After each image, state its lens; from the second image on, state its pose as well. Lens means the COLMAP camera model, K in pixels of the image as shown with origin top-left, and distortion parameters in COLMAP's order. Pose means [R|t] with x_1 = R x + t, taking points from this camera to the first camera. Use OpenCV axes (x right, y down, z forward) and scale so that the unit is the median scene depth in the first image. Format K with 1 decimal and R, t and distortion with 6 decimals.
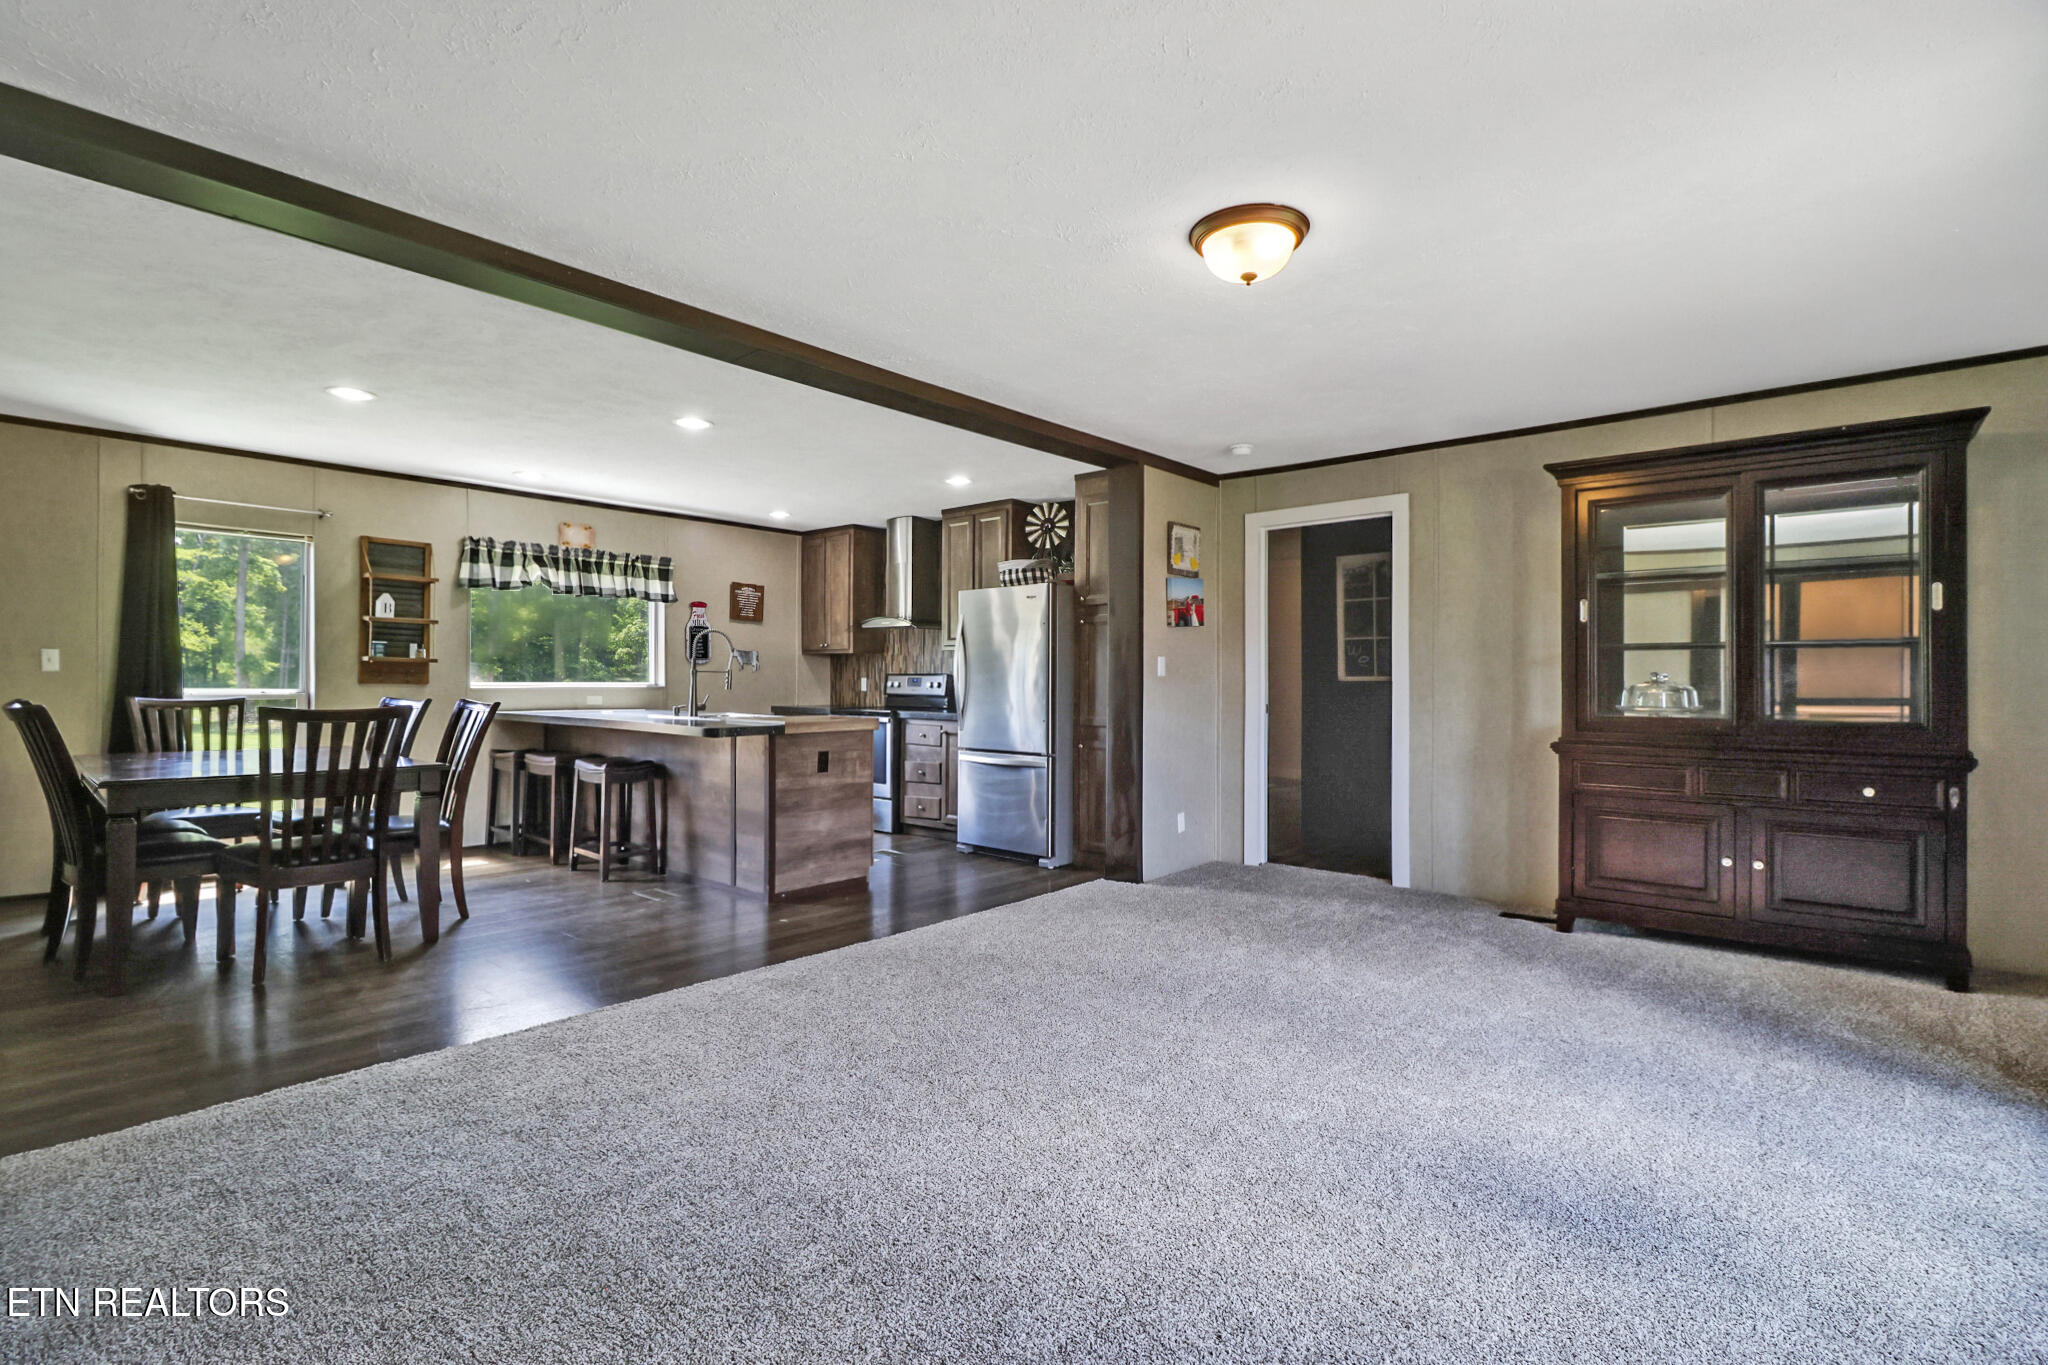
lens RADIAL K [[947.6, 0, 1036.4], [0, 947.6, 675.6], [0, 0, 1]] dist [0.005181, -0.008123]
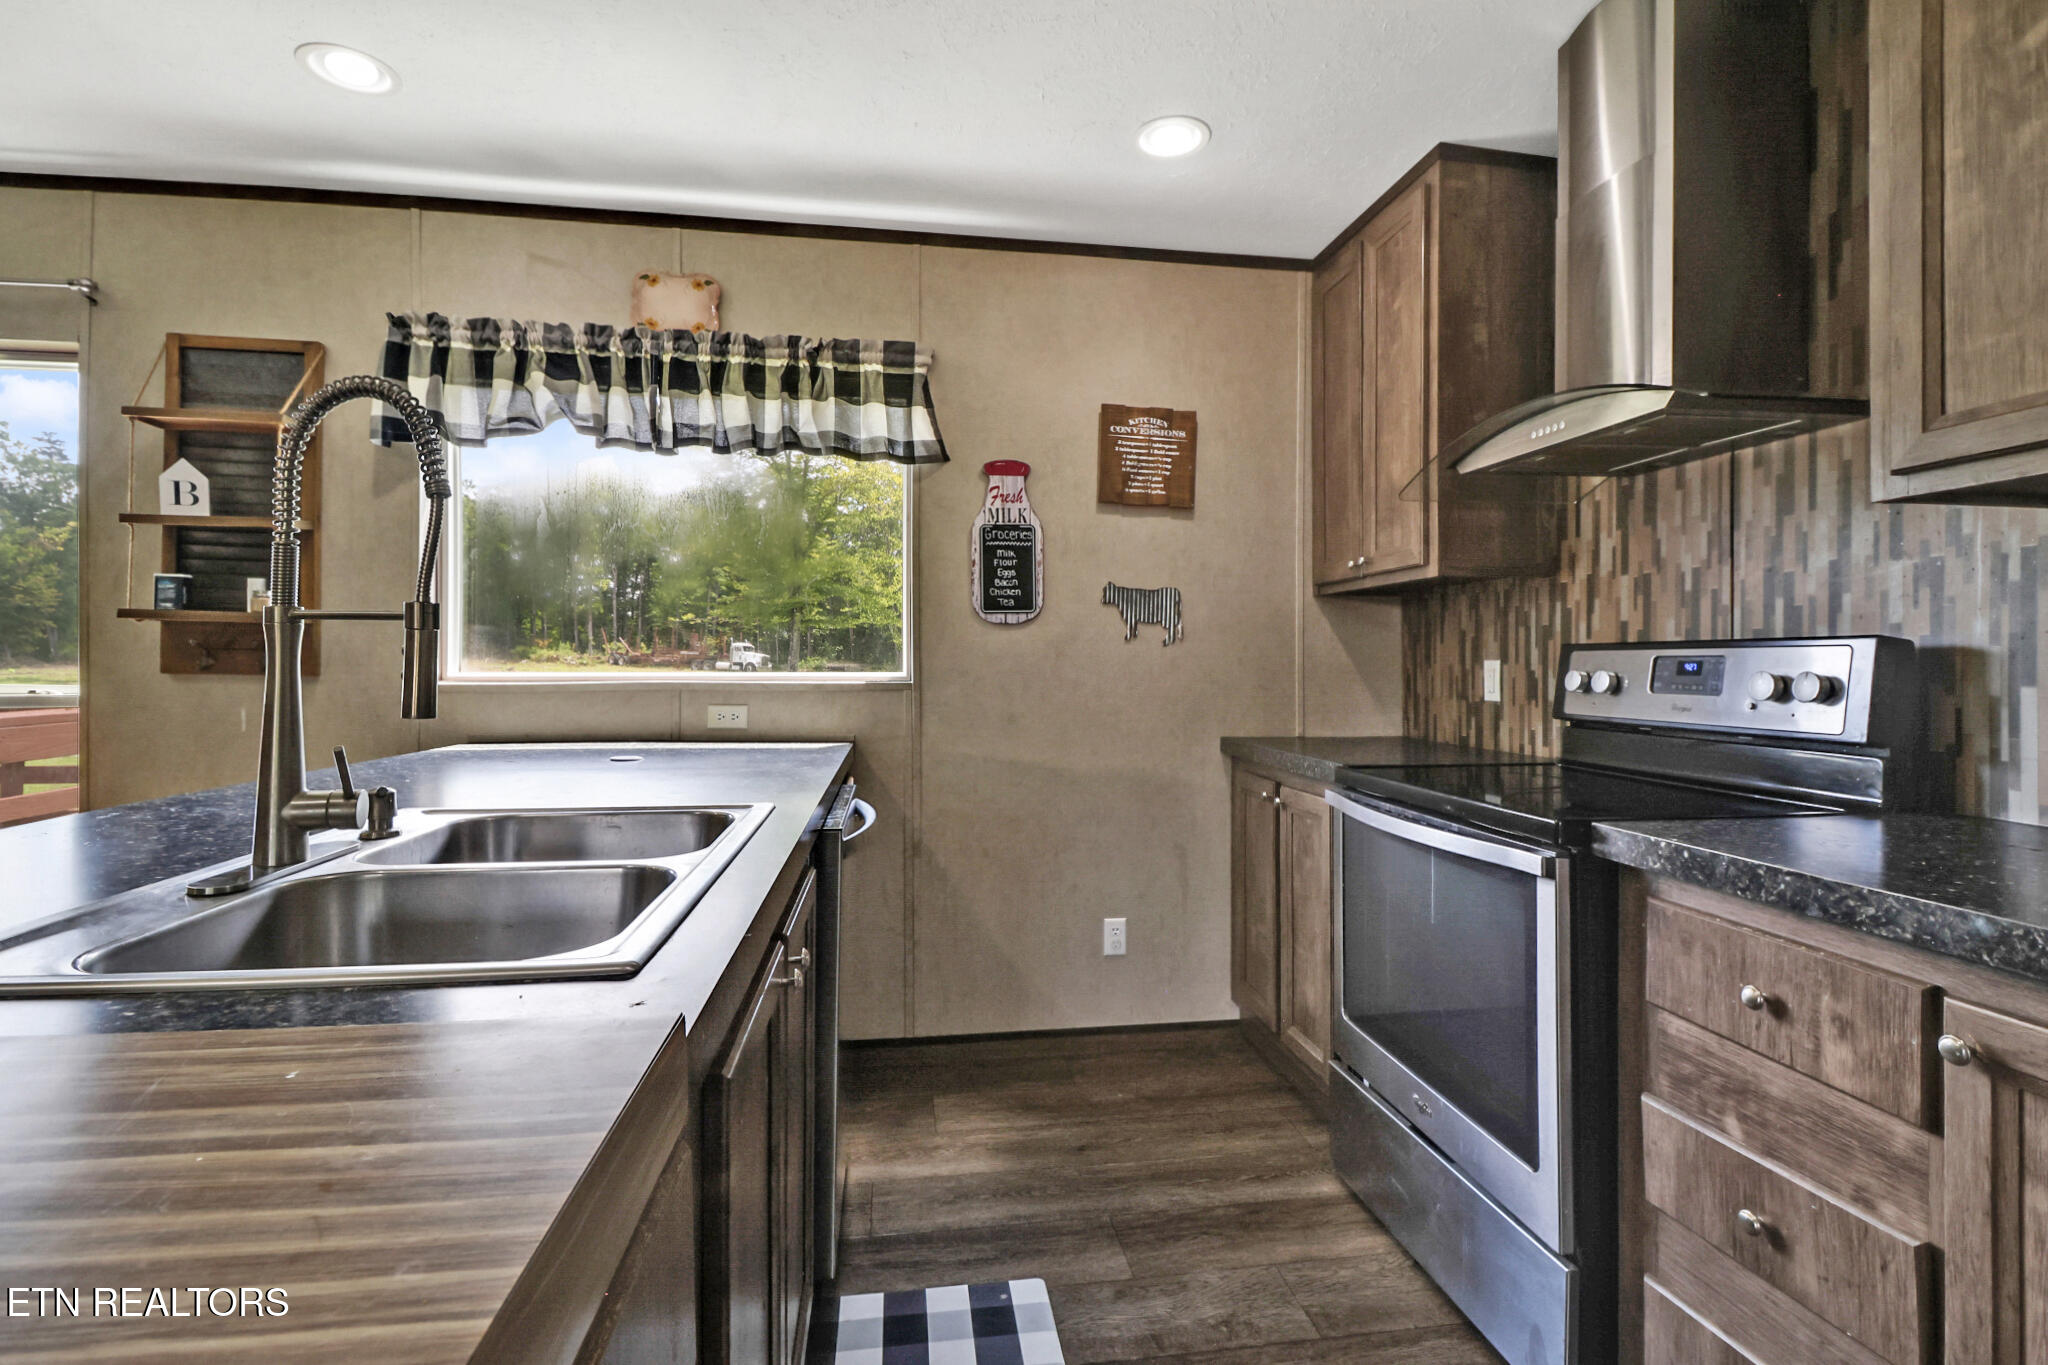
lens RADIAL K [[947.6, 0, 1043.9], [0, 947.6, 661.8], [0, 0, 1]] dist [0.005181, -0.008123]
pose [[0.758402, -0.003969, -0.651775, -0.113526], [0.002409, 0.999992, -0.003287, 0.004991], [0.651783, 0.000923, 0.758405, 0.845772]]
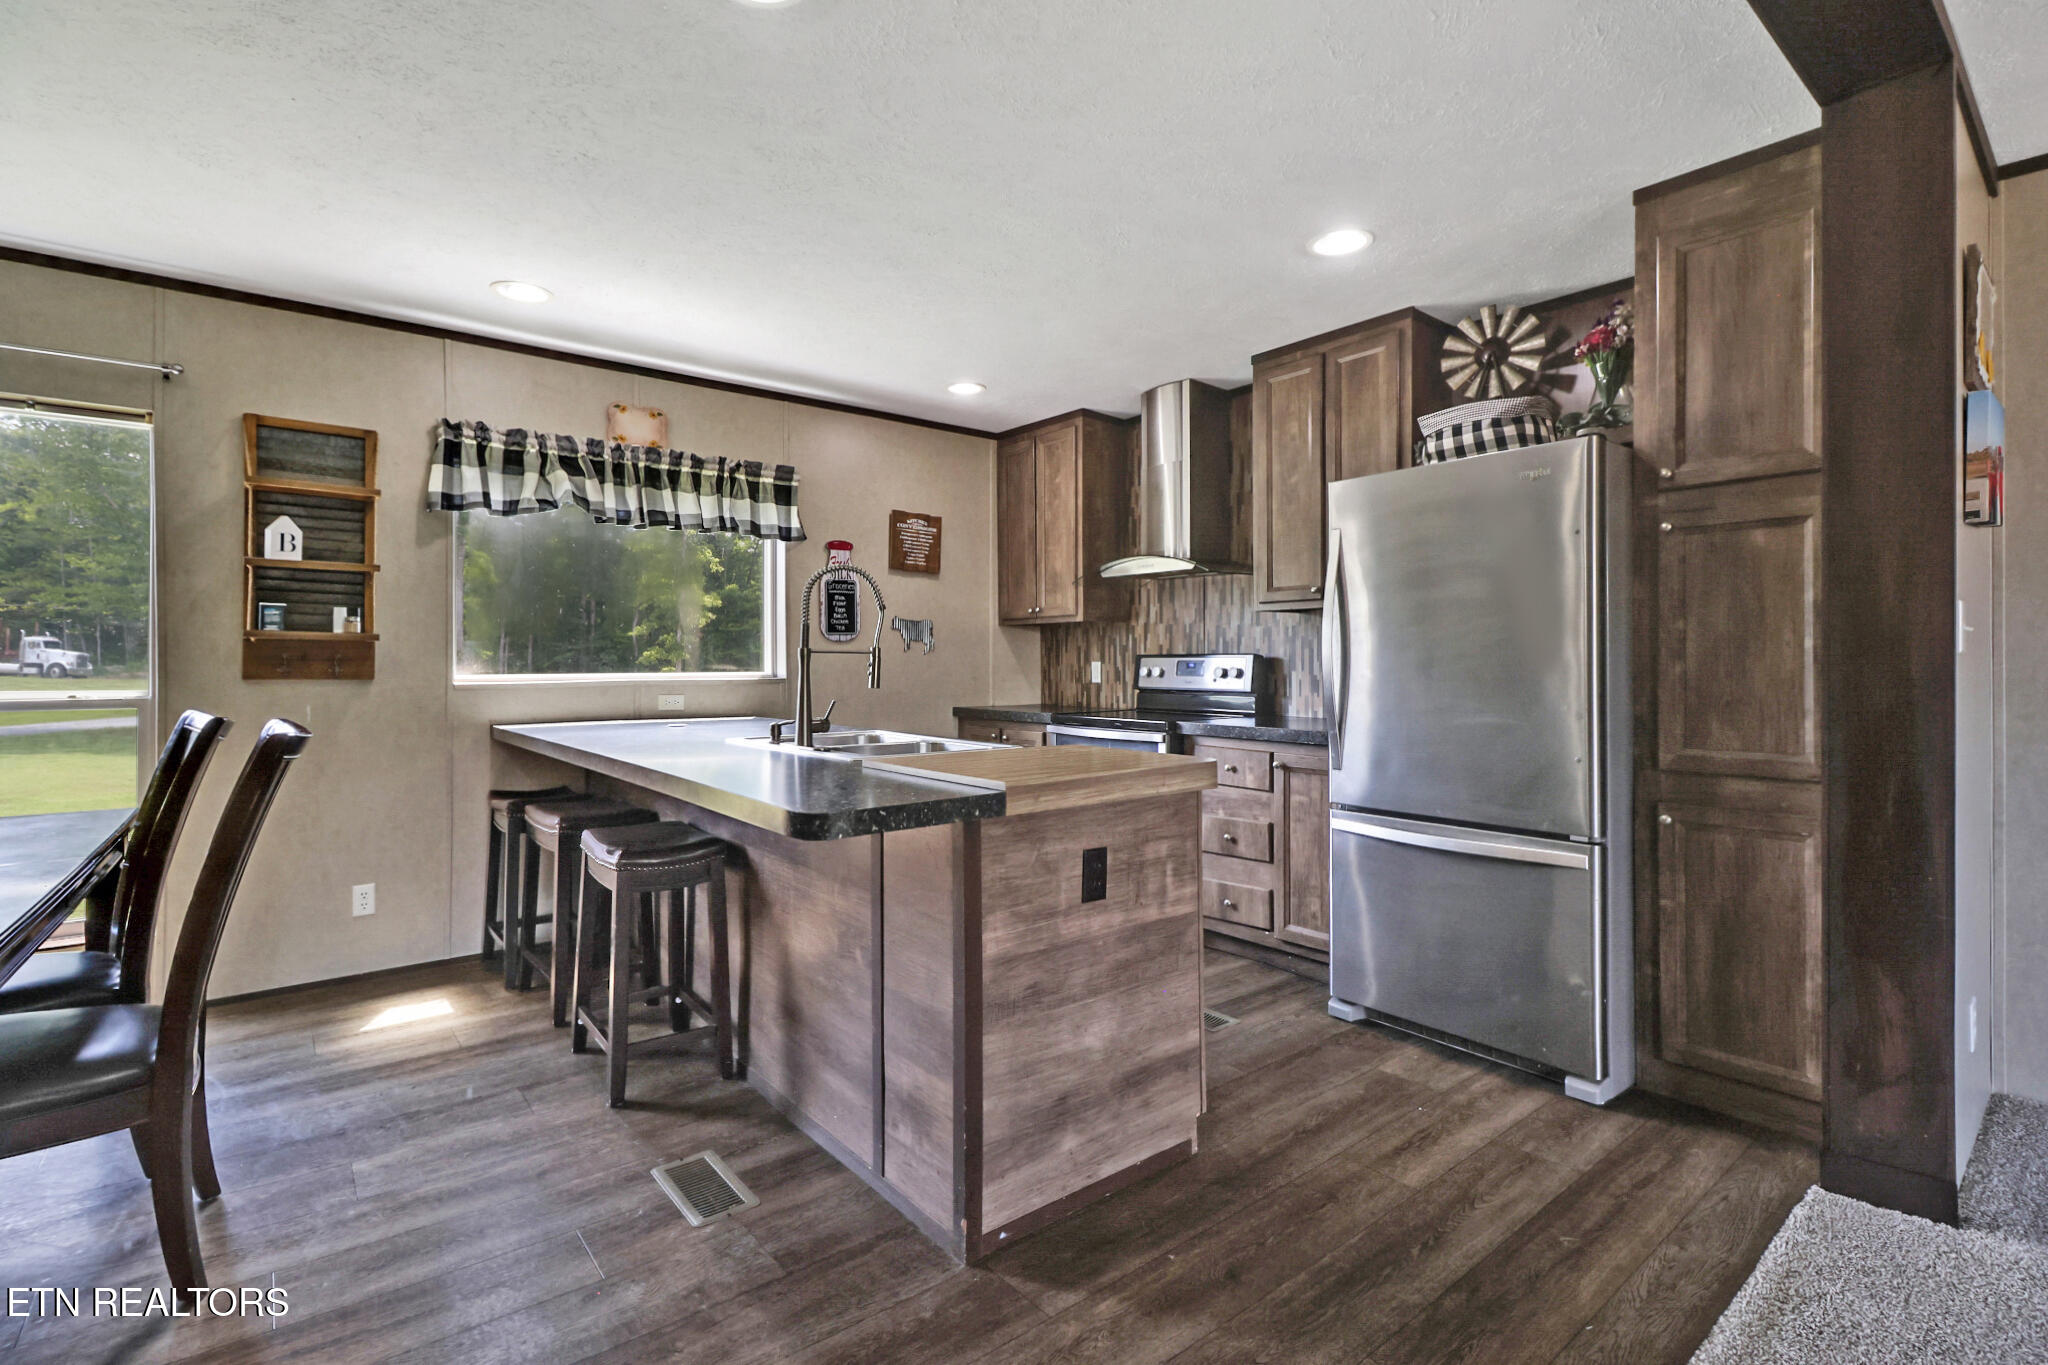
lens RADIAL K [[947.6, 0, 1039.5], [0, 947.6, 668.5], [0, 0, 1]] dist [0.005181, -0.008123]
pose [[0.984886, -0.006759, -0.173070, -0.141721], [0.008603, 0.999914, 0.009906, 0.000671], [0.172988, -0.011245, 0.984860, 0.481964]]
